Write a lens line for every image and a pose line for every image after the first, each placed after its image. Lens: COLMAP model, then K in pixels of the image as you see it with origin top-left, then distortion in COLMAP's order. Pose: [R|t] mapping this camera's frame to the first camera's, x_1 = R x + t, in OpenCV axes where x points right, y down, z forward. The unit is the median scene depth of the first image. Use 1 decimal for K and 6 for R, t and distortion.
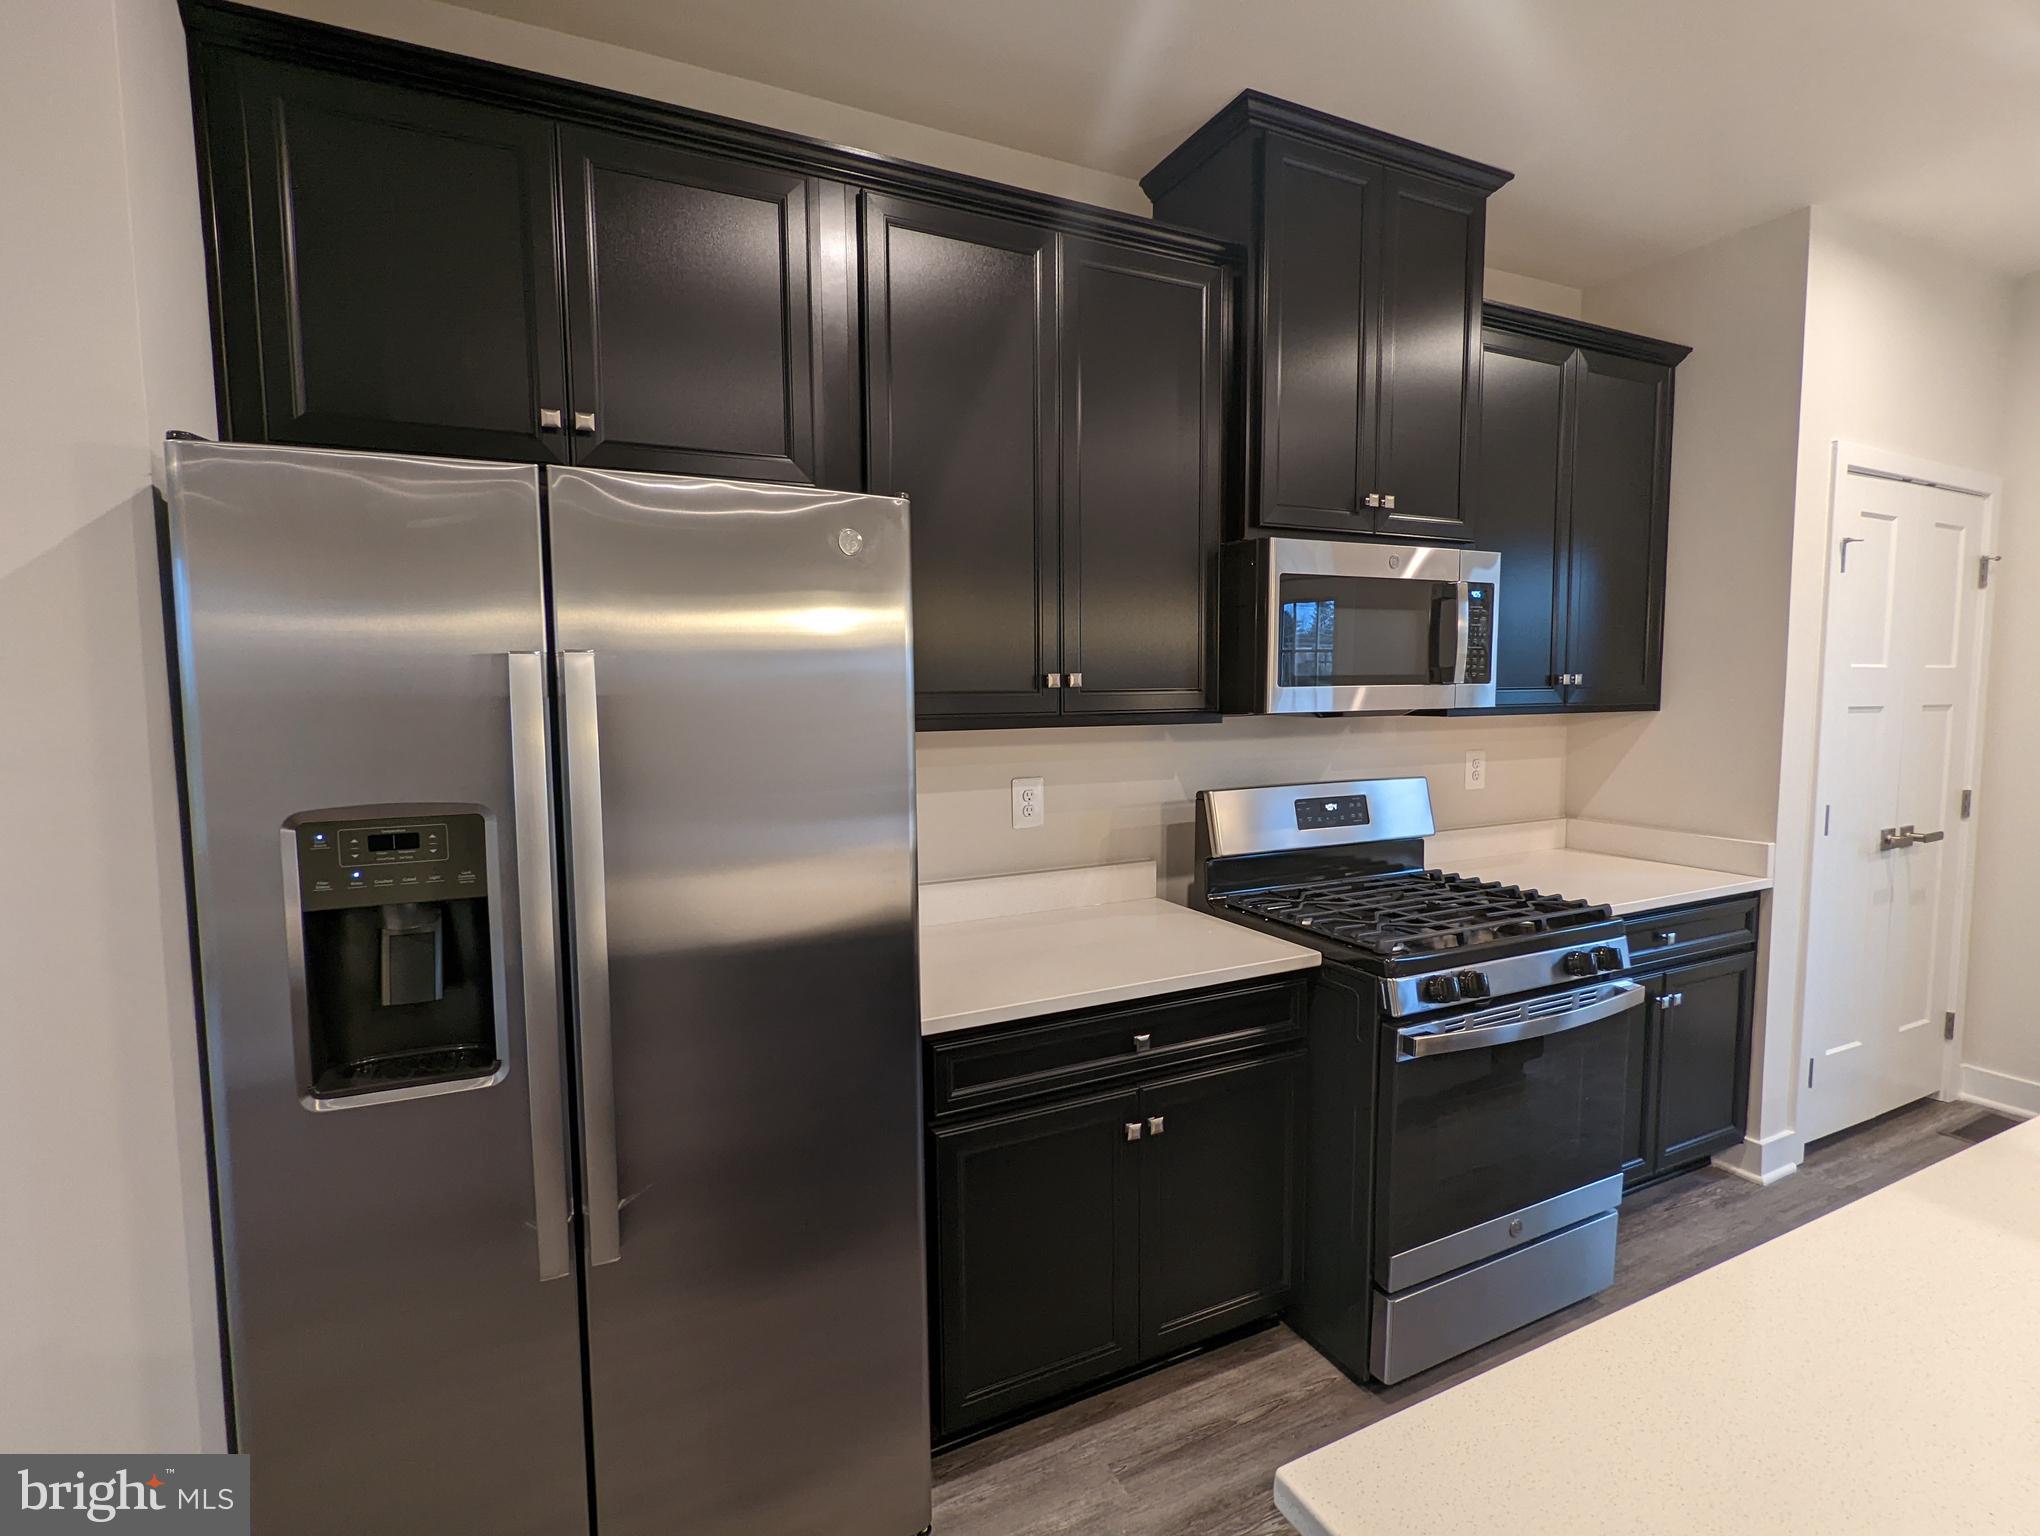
lens RADIAL K [[978.5, 0, 1010.9], [0, 978.5, 767.0], [0, 0, 1]] dist [0.000593, 0.000849]
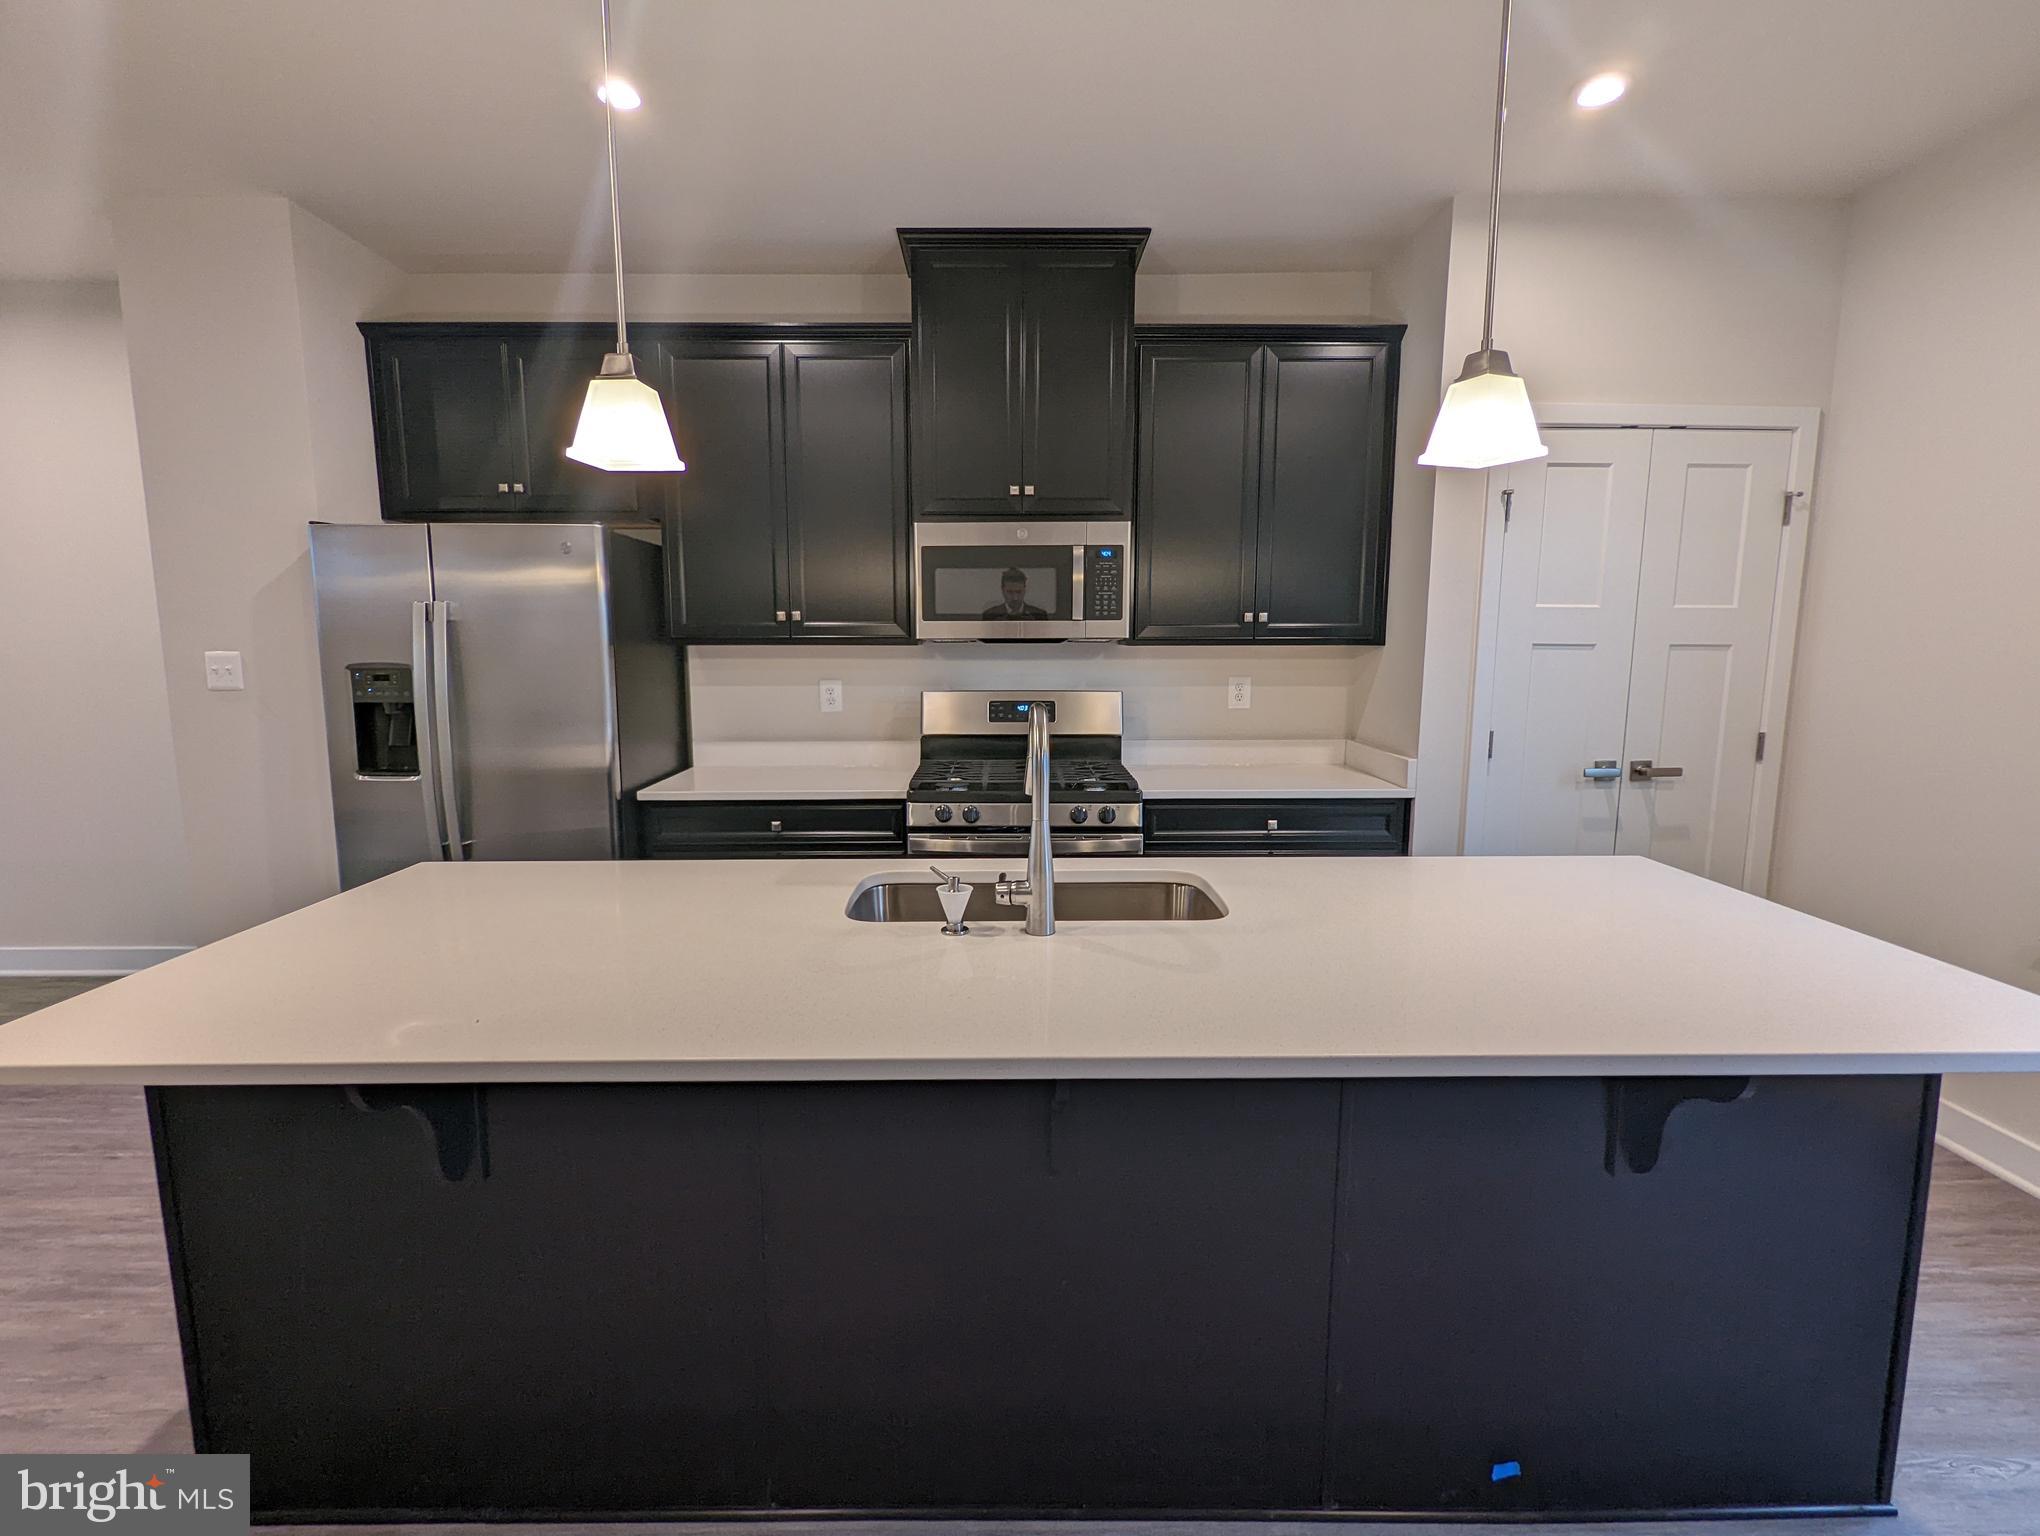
lens RADIAL K [[978.5, 0, 1010.9], [0, 978.5, 767.0], [0, 0, 1]] dist [0.000593, 0.000849]
pose [[0.902031, 0.067248, -0.426401, 0.943510], [-0.042802, 0.996857, 0.066669, 0.033227], [0.429544, -0.041886, 0.902074, -0.290306]]
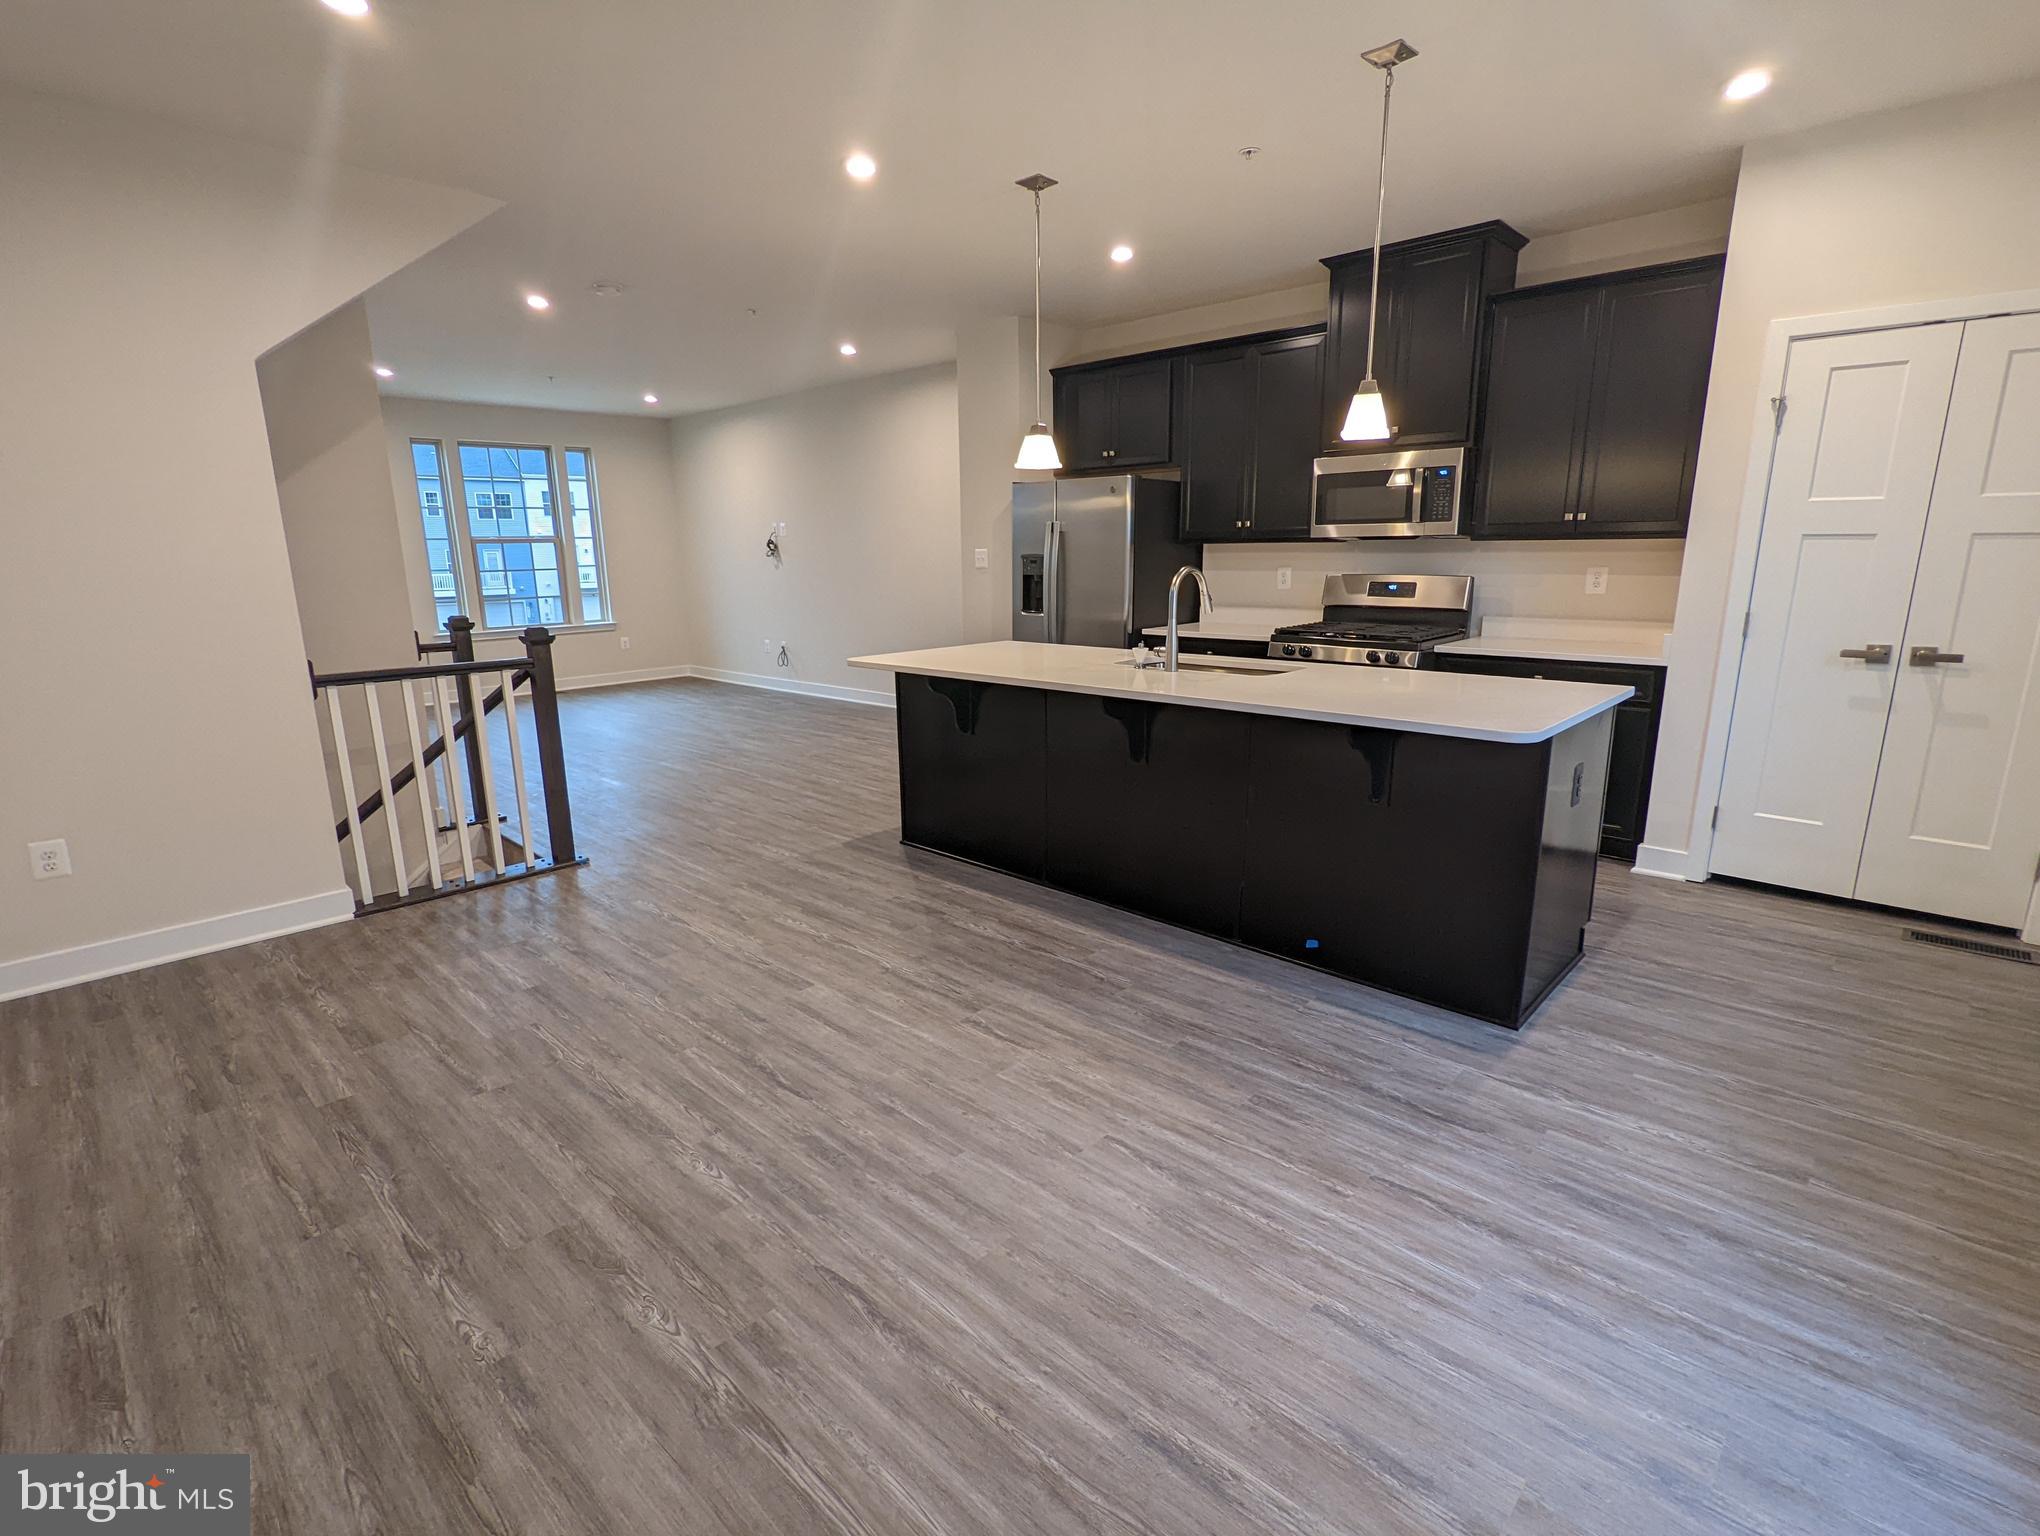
lens RADIAL K [[978.5, 0, 1010.9], [0, 978.5, 767.0], [0, 0, 1]] dist [0.000593, 0.000849]
pose [[0.357547, 0.211924, -0.909532, 1.961158], [-0.067963, 0.977235, 0.200981, 0.051793], [0.931419, -0.010046, 0.363811, -0.438579]]
